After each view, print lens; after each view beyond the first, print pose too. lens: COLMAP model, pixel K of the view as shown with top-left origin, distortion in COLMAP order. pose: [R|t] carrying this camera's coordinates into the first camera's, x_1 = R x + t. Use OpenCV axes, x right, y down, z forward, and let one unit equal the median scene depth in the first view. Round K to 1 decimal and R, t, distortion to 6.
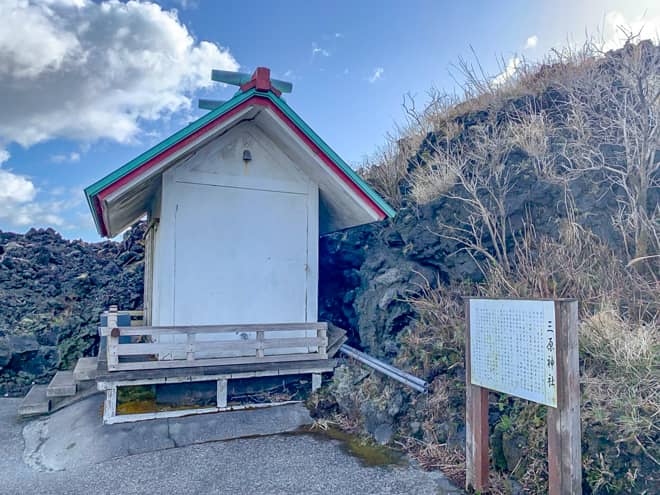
lens RADIAL K [[528.1, 0, 330.0], [0, 528.1, 247.5], [0, 0, 1]] dist [0.066890, -0.000019]
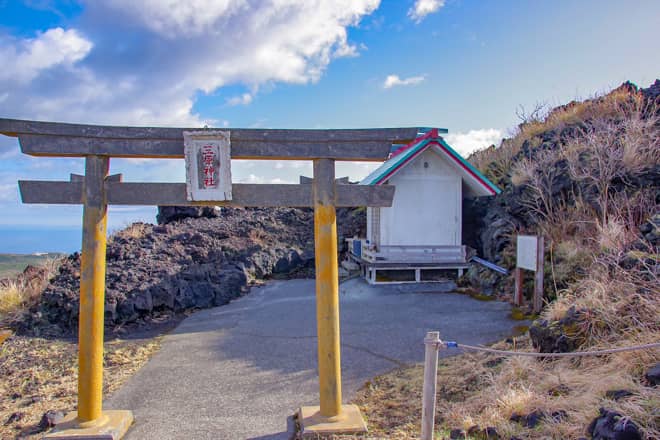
lens RADIAL K [[535.5, 0, 330.0], [0, 535.5, 220.0], [0, 0, 1]] dist [-0.098272, -0.000623]
pose [[0.961086, 0.000539, -0.276250, 0.061033], [0.022320, 0.996577, 0.079595, -0.140173], [0.275347, -0.082664, 0.957784, -1.178048]]
